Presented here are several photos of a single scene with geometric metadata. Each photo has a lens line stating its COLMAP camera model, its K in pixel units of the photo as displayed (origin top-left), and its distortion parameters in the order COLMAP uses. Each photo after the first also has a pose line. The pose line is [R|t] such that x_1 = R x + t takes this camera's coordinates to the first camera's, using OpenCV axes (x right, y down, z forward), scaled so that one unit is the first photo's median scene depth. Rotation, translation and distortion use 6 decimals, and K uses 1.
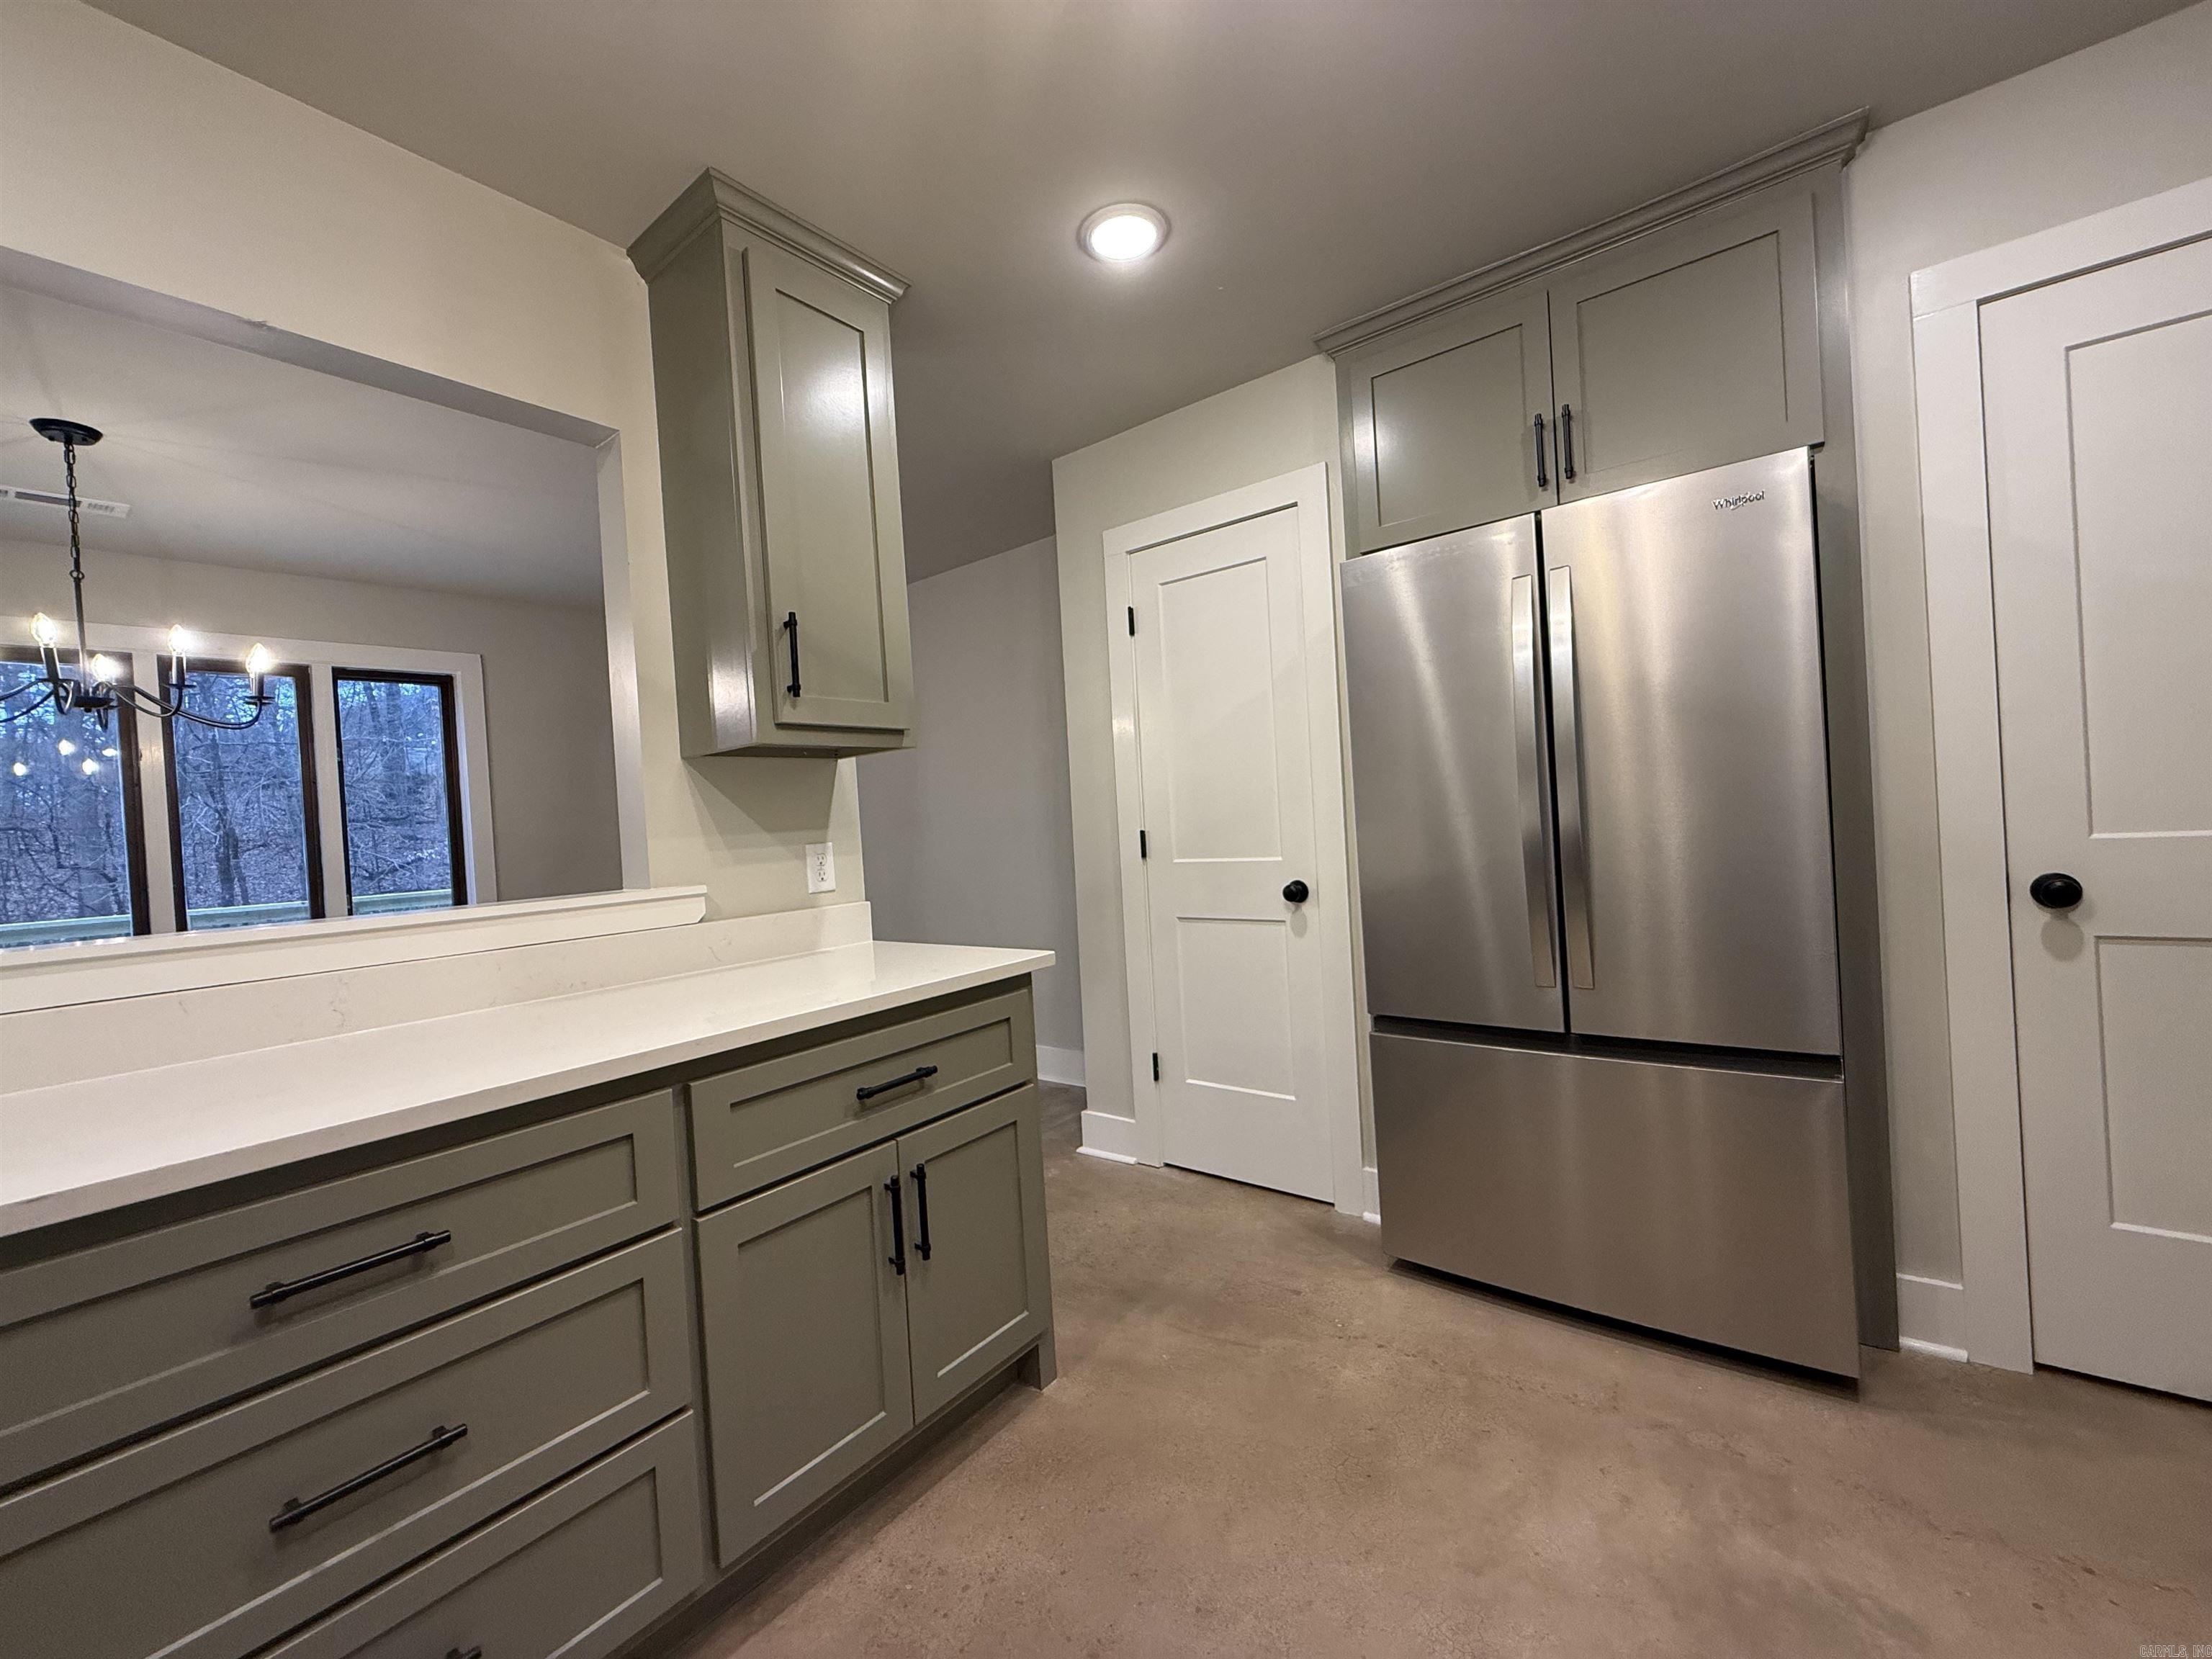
lens RADIAL K [[883.7, 0, 1108.1], [0, 883.7, 832.5], [0, 0, 1]] dist [0.000670, -0.000220]
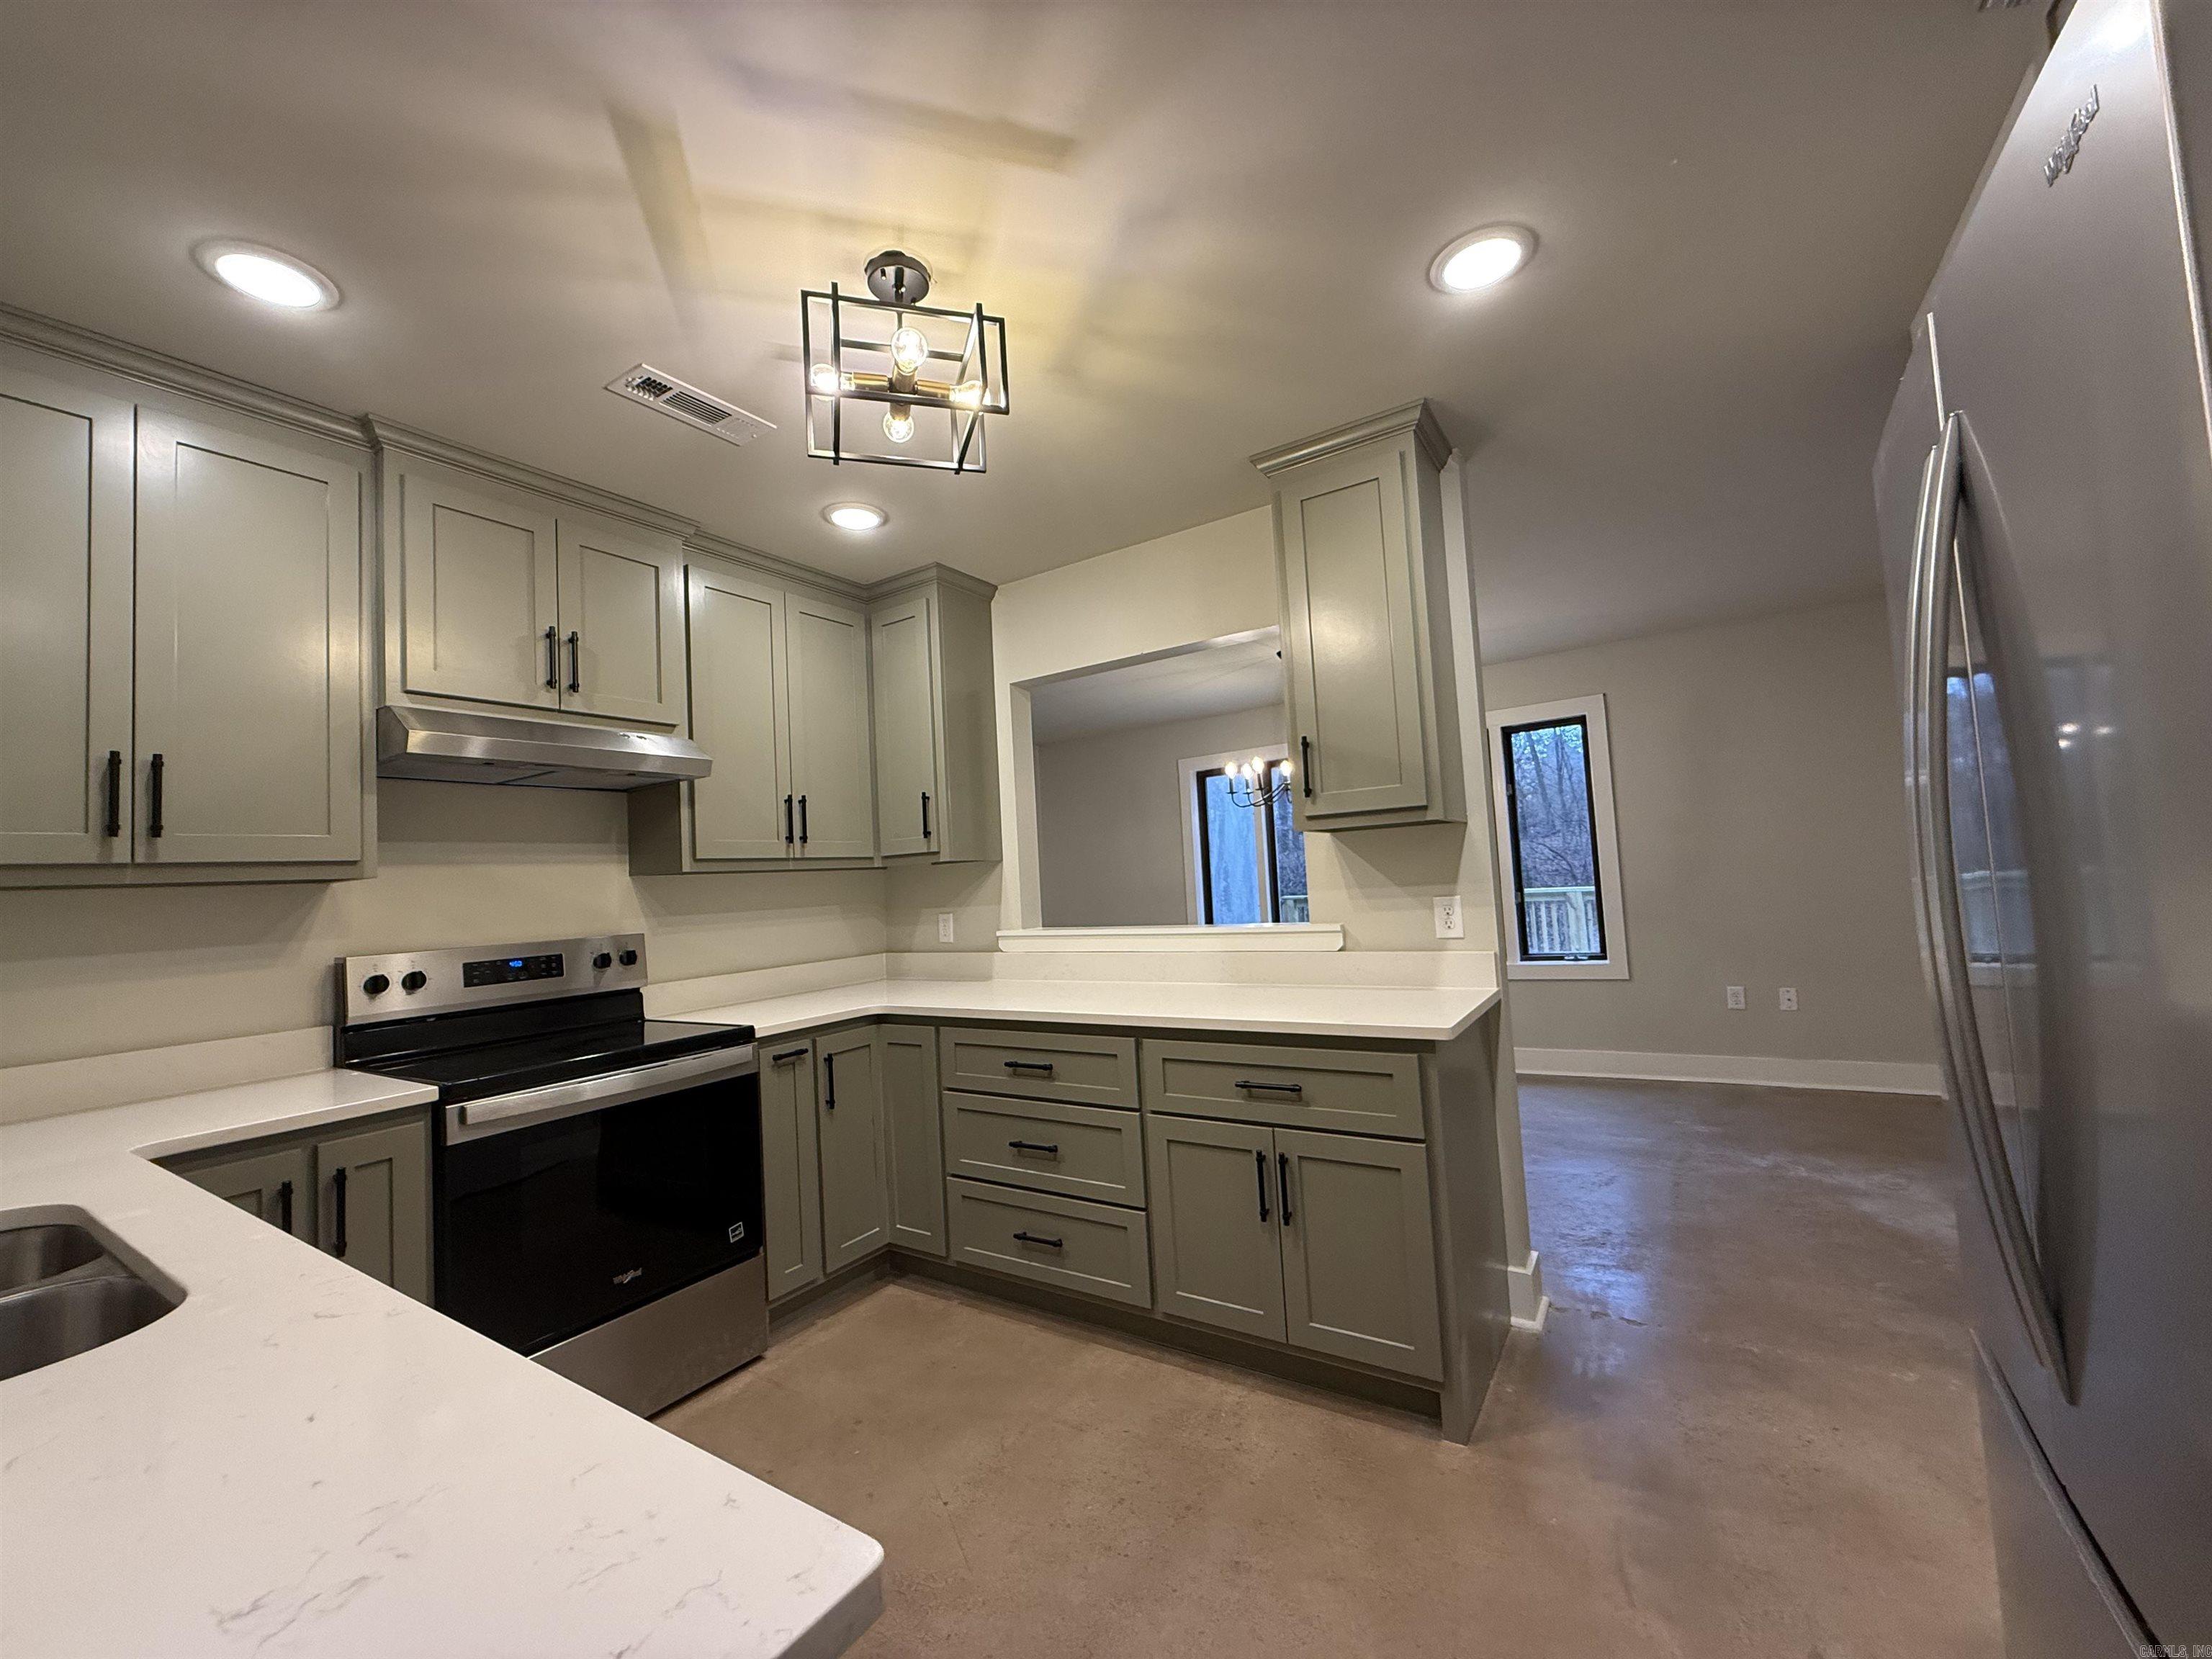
lens RADIAL K [[883.7, 0, 1086.8], [0, 883.7, 830.8], [0, 0, 1]] dist [0.000670, -0.000220]
pose [[0.064736, -0.000205, -0.997902, 0.912379], [0.040417, 0.999180, 0.002416, -0.108768], [0.997084, -0.040488, 0.064691, 0.516281]]
